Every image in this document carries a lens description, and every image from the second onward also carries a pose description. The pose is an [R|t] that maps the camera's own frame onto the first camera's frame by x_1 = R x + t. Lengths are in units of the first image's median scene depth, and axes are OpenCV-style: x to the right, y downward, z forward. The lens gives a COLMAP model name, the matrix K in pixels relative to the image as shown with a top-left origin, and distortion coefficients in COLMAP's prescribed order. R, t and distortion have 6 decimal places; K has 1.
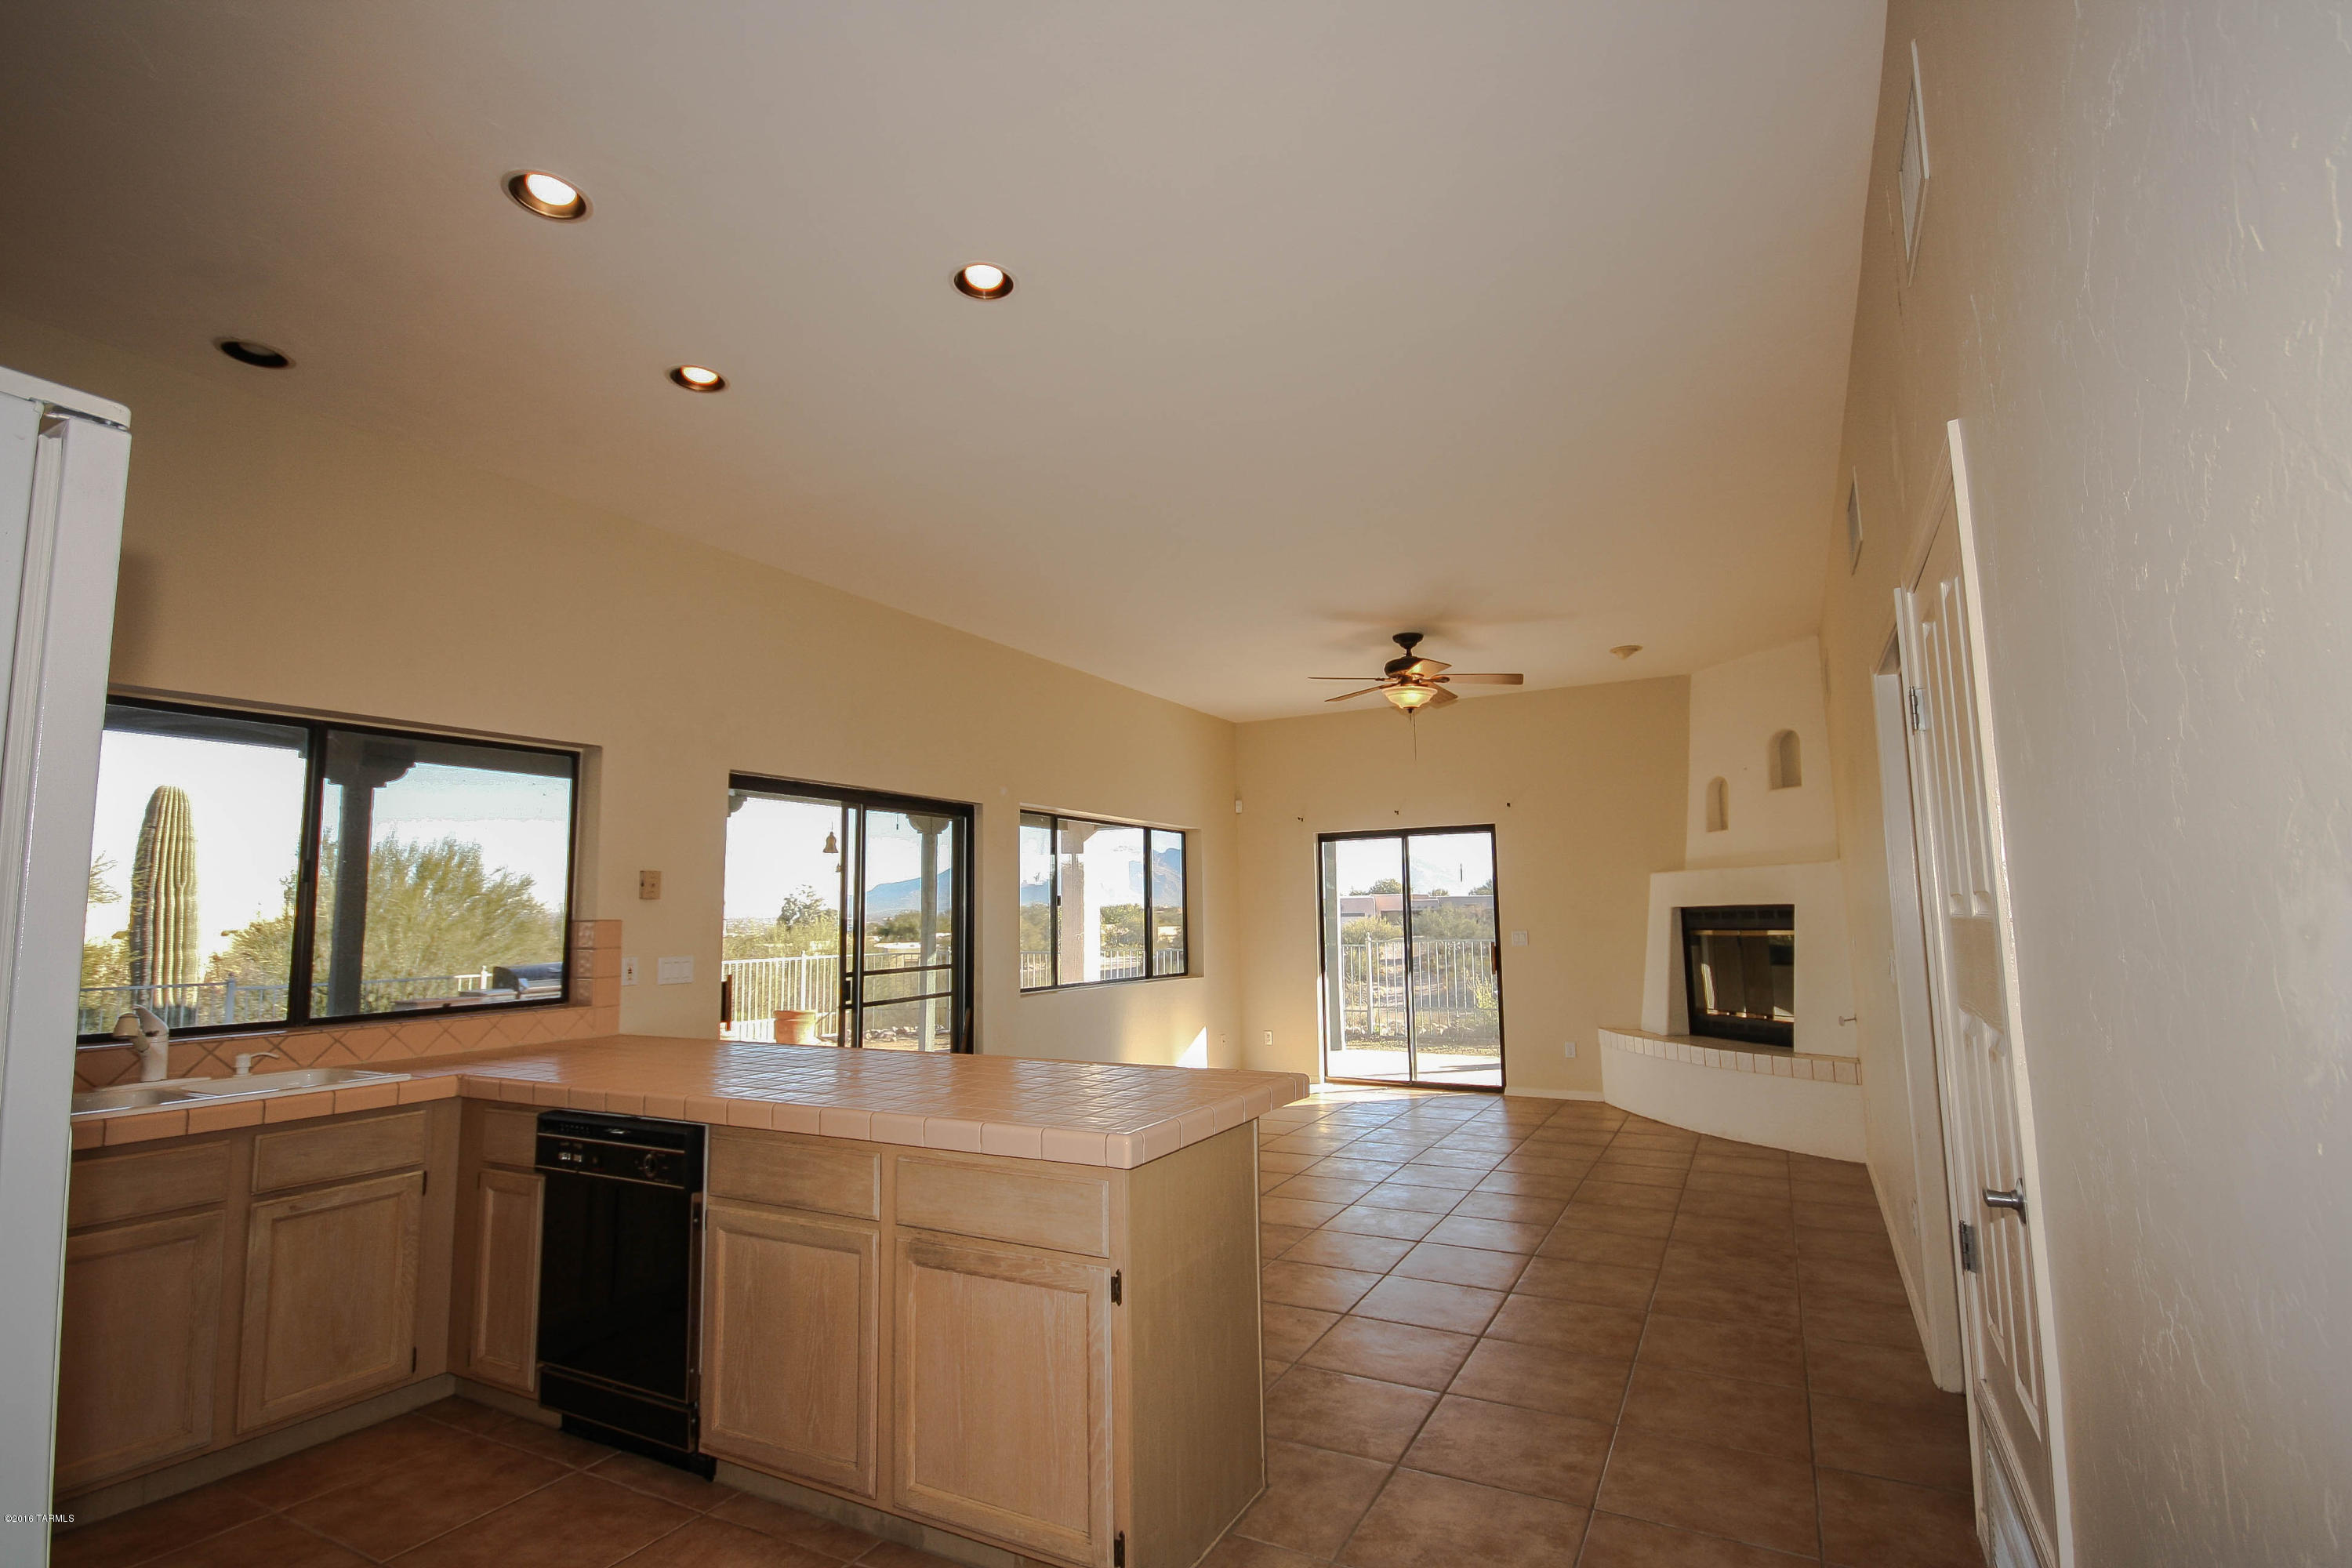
lens RADIAL K [[1105.8, 0, 1182.5], [0, 1105.8, 785.4], [0, 0, 1]] dist [0.018154, -0.017107]
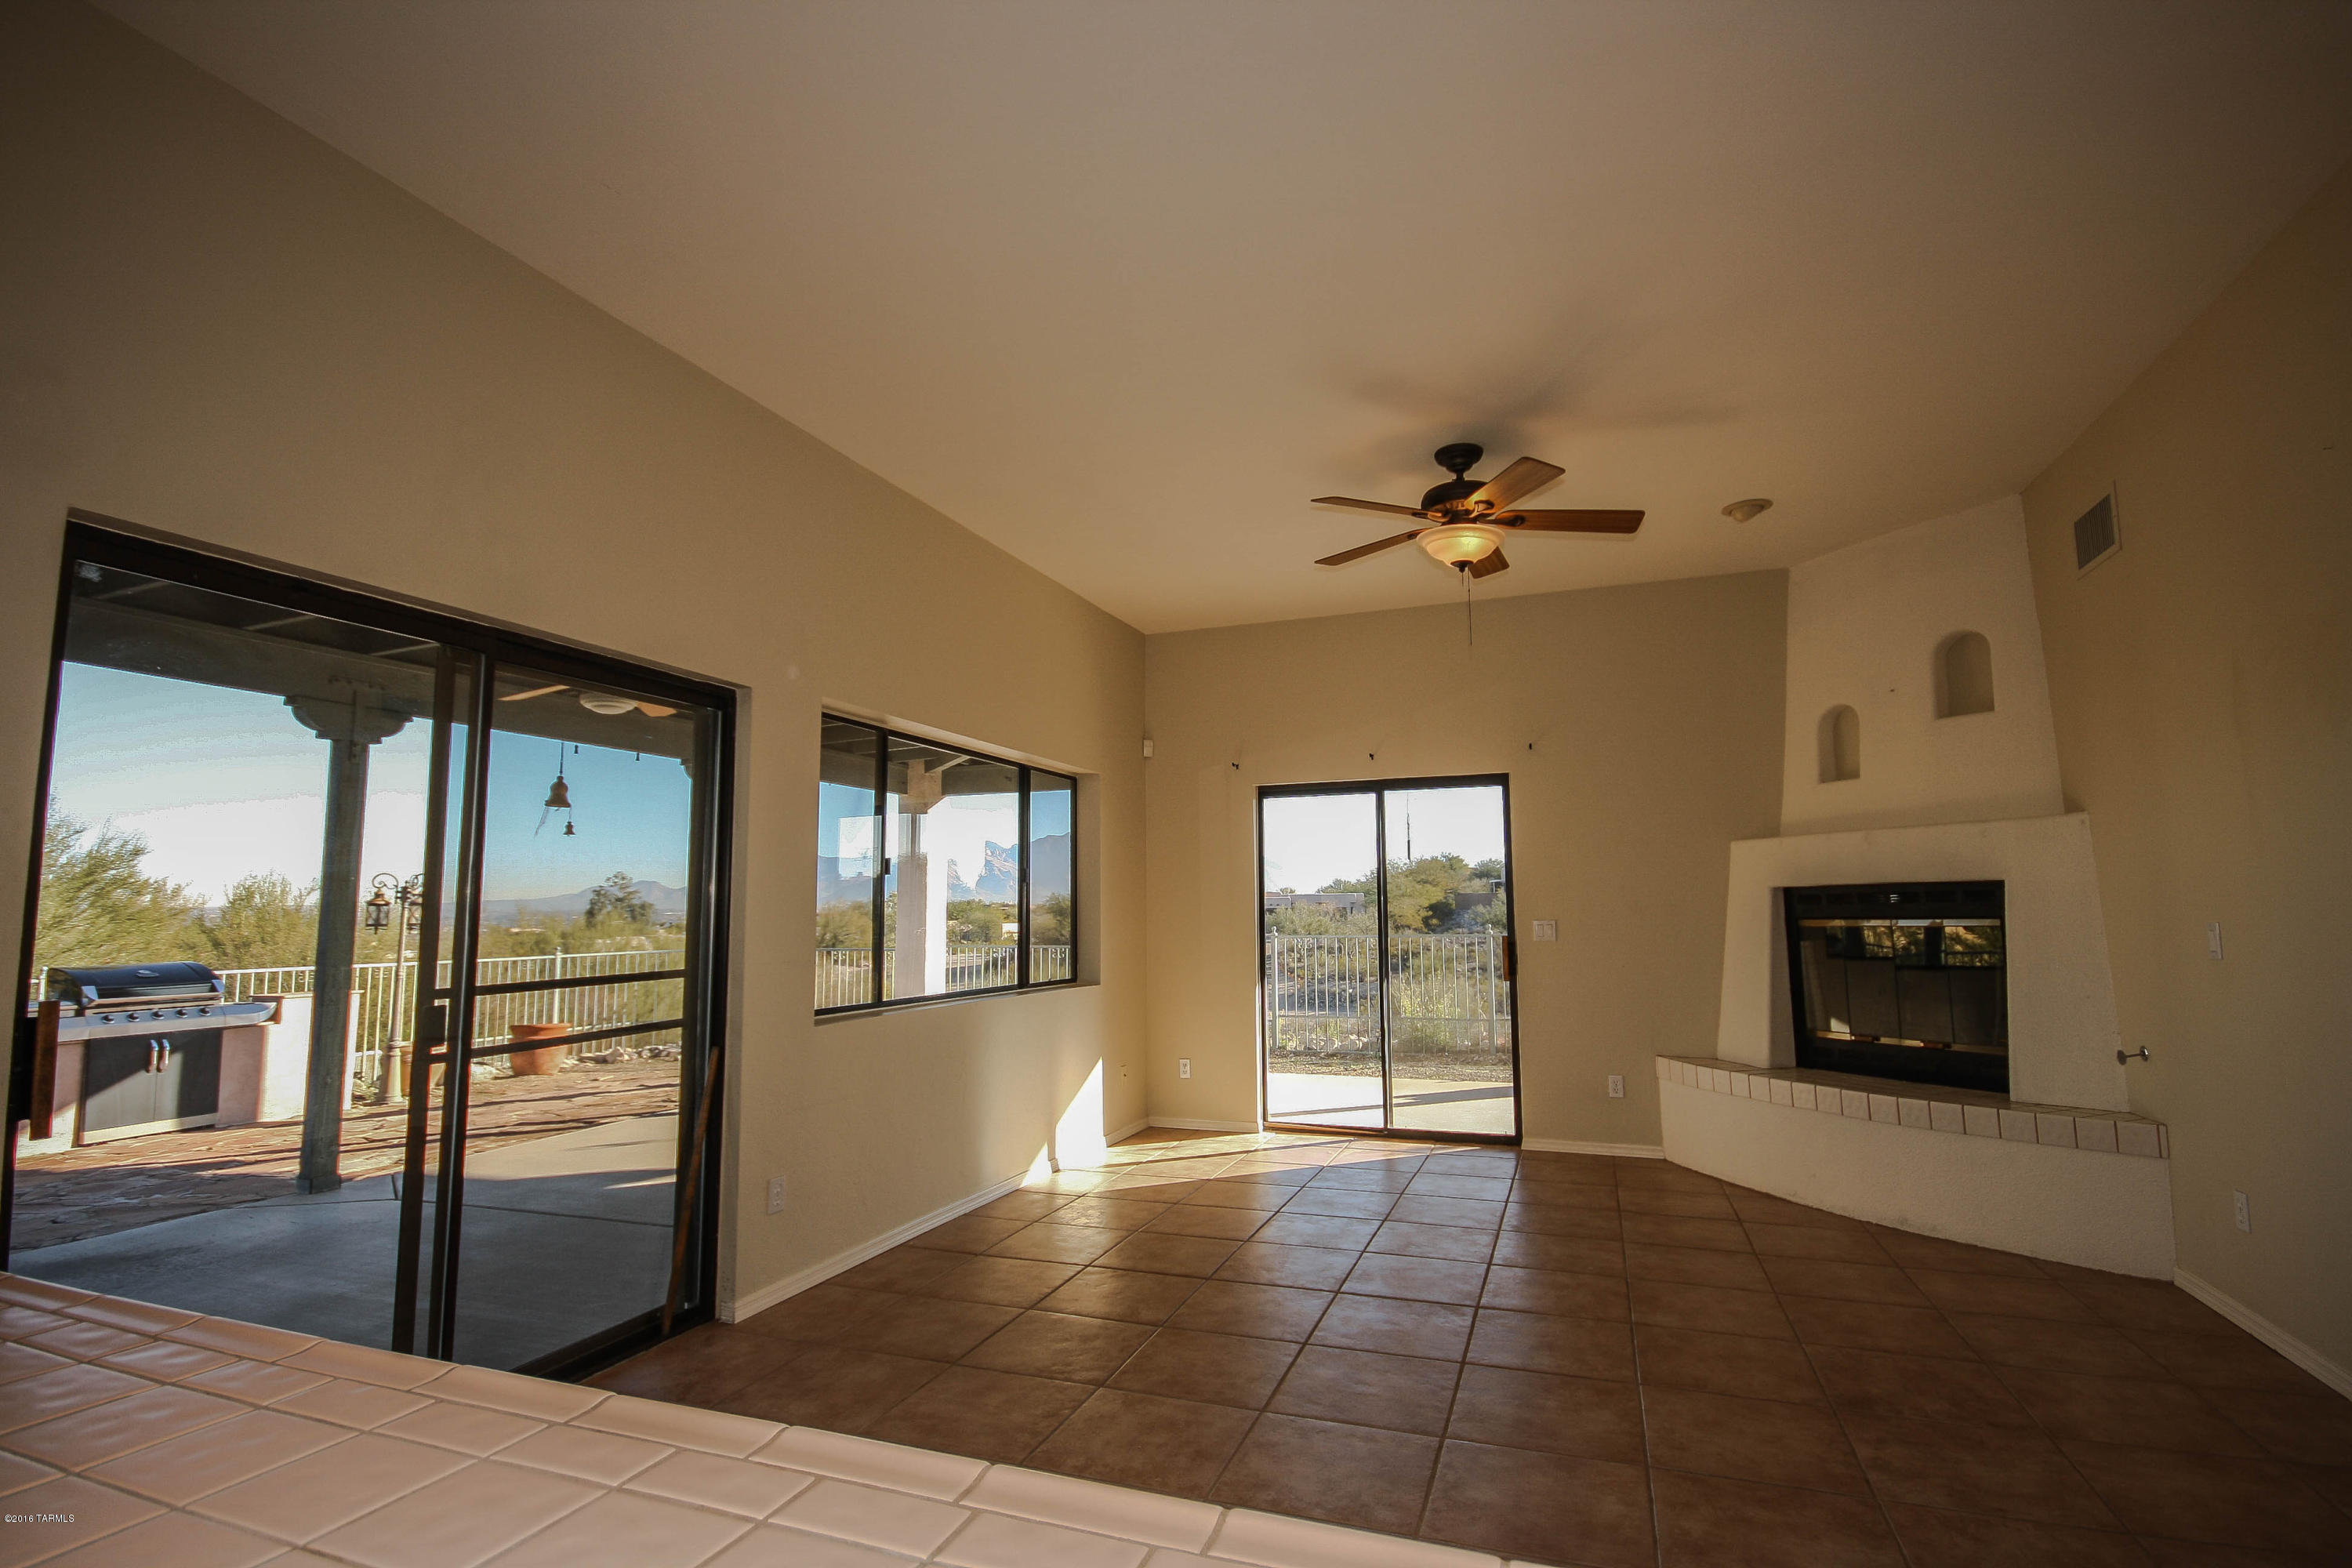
lens RADIAL K [[1105.8, 0, 1182.5], [0, 1105.8, 785.4], [0, 0, 1]] dist [0.018154, -0.017107]
pose [[0.990297, 0.022381, 0.137150, -0.042088], [-0.022666, 0.999743, 0.000510, 0.069737], [-0.137103, -0.003614, 0.990550, 0.460831]]
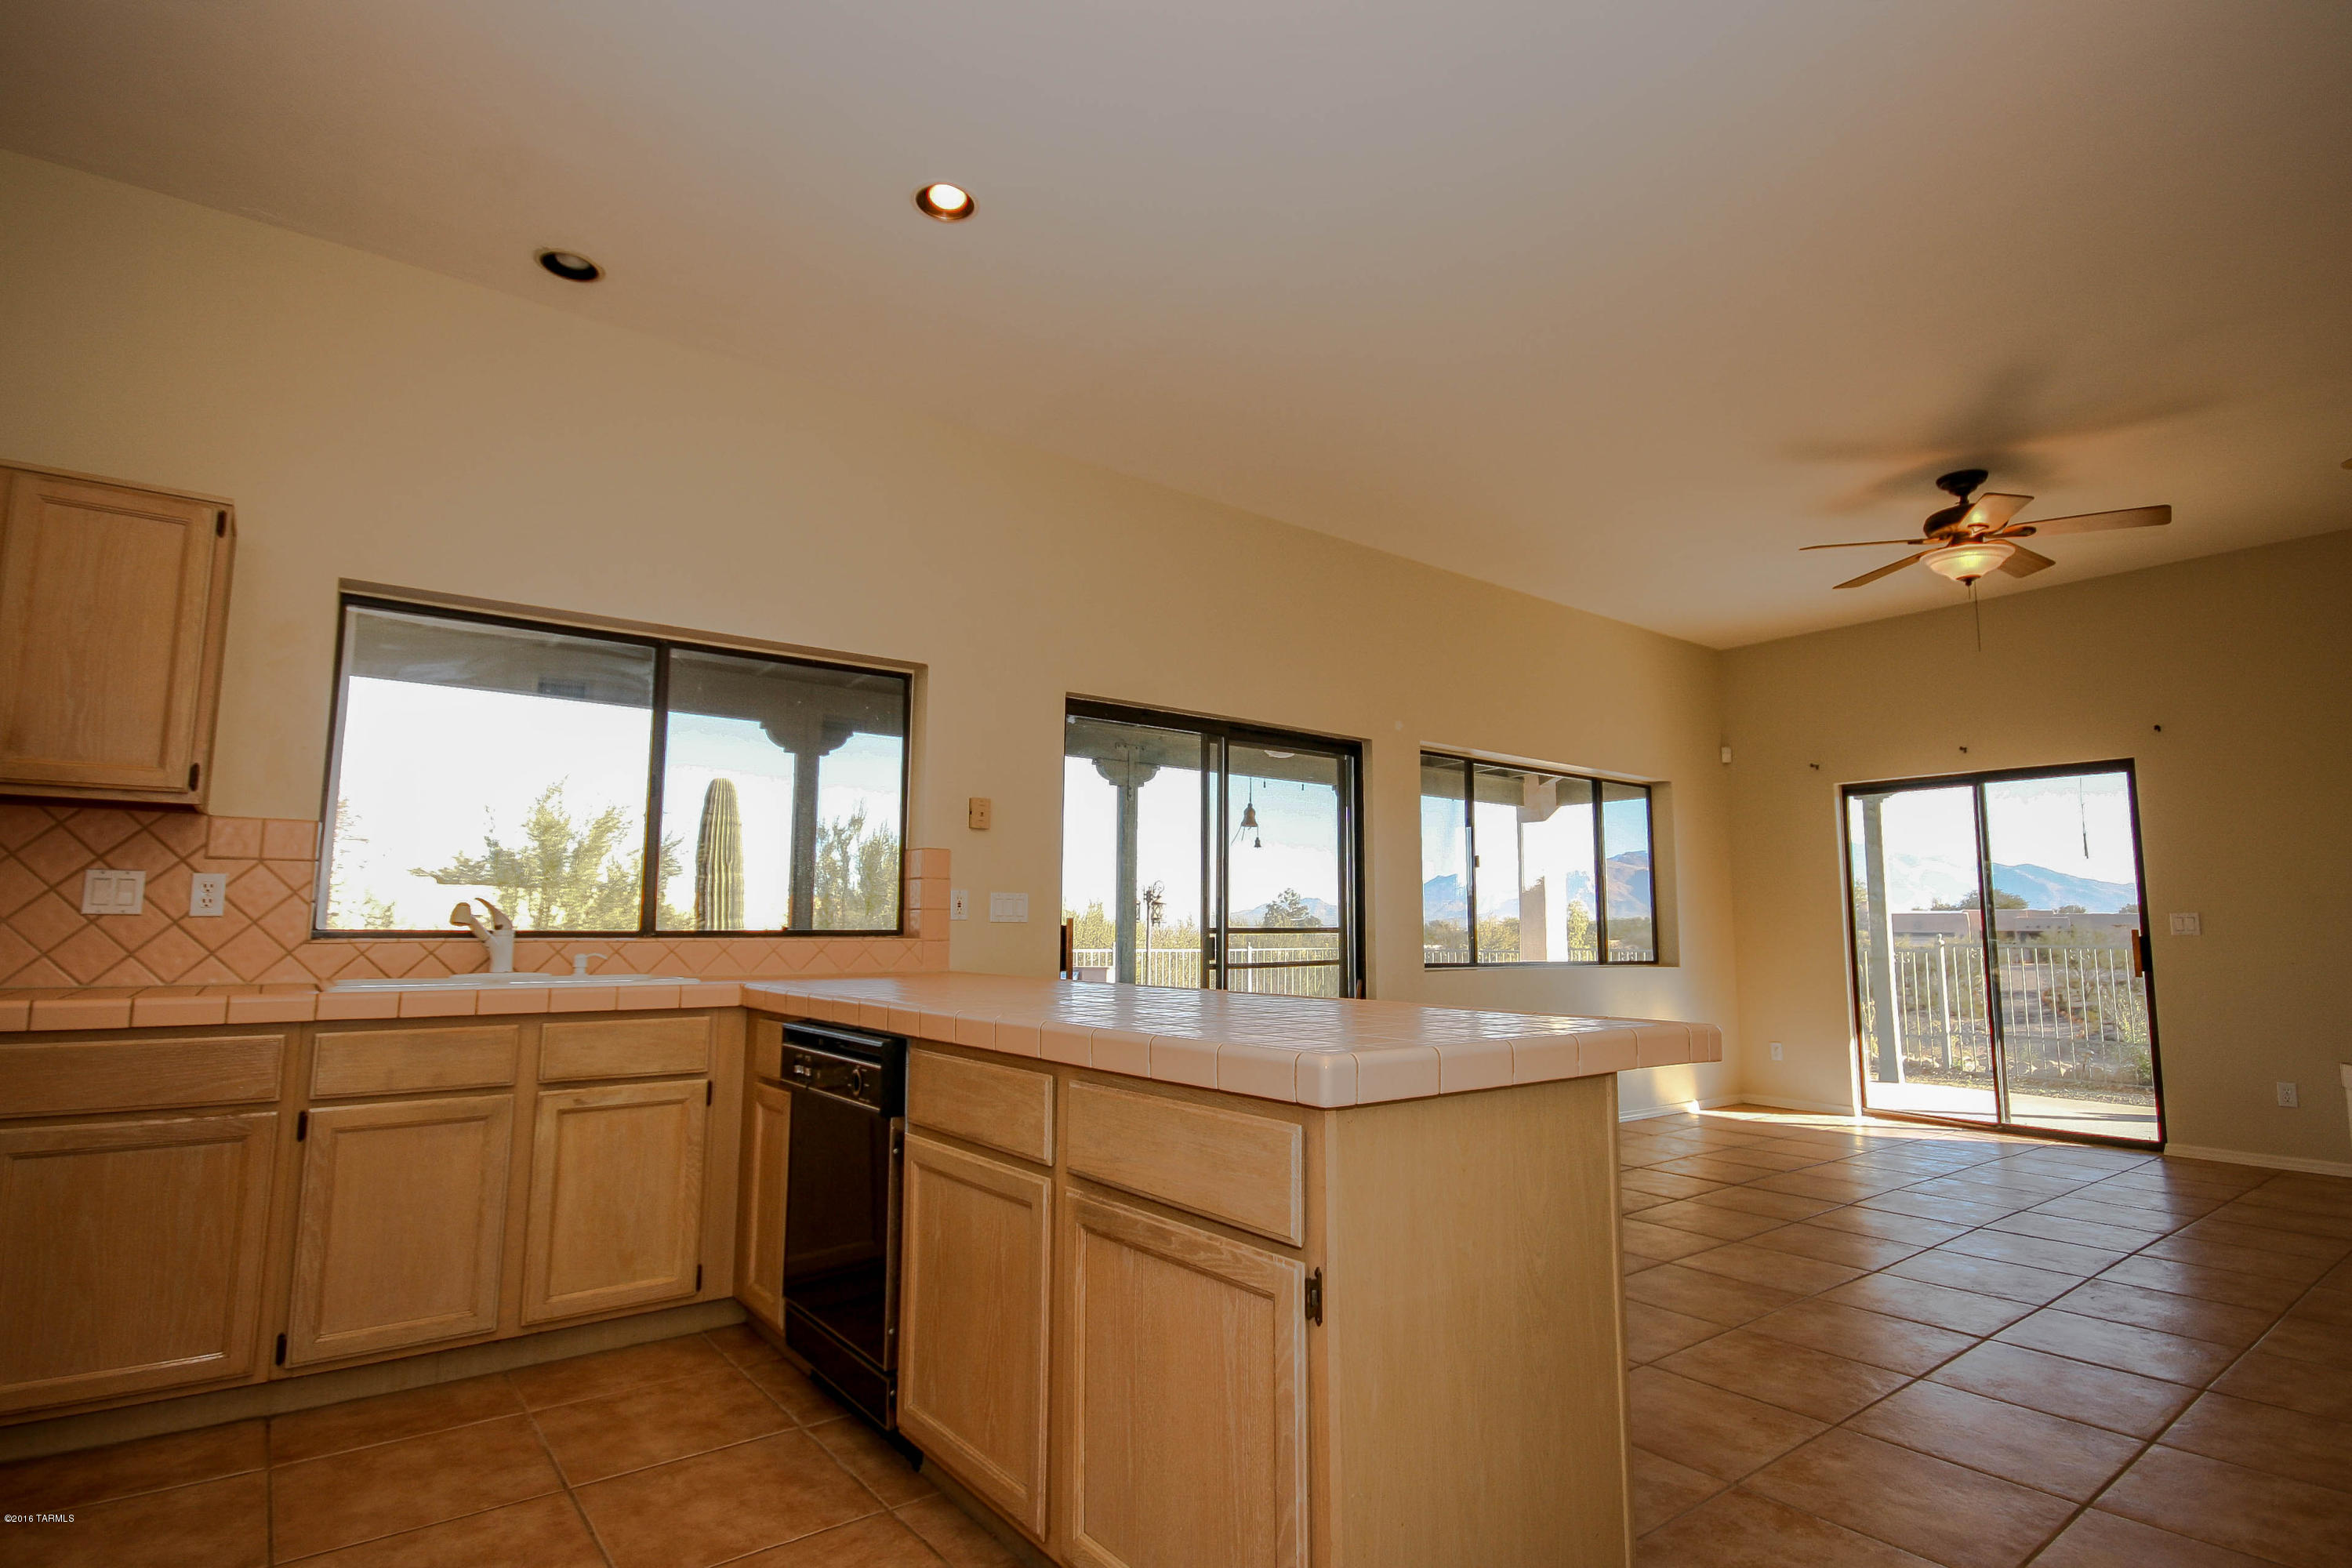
lens RADIAL K [[1170.8, 0, 1176.0], [0, 1170.8, 784.0], [0, 0, 1]] dist [0.002393, -0.000173]
pose [[0.911518, -0.028891, -0.410243, 0.057663], [0.026235, 0.999583, -0.012102, 0.065155], [0.410422, 0.000268, 0.911896, 0.140160]]
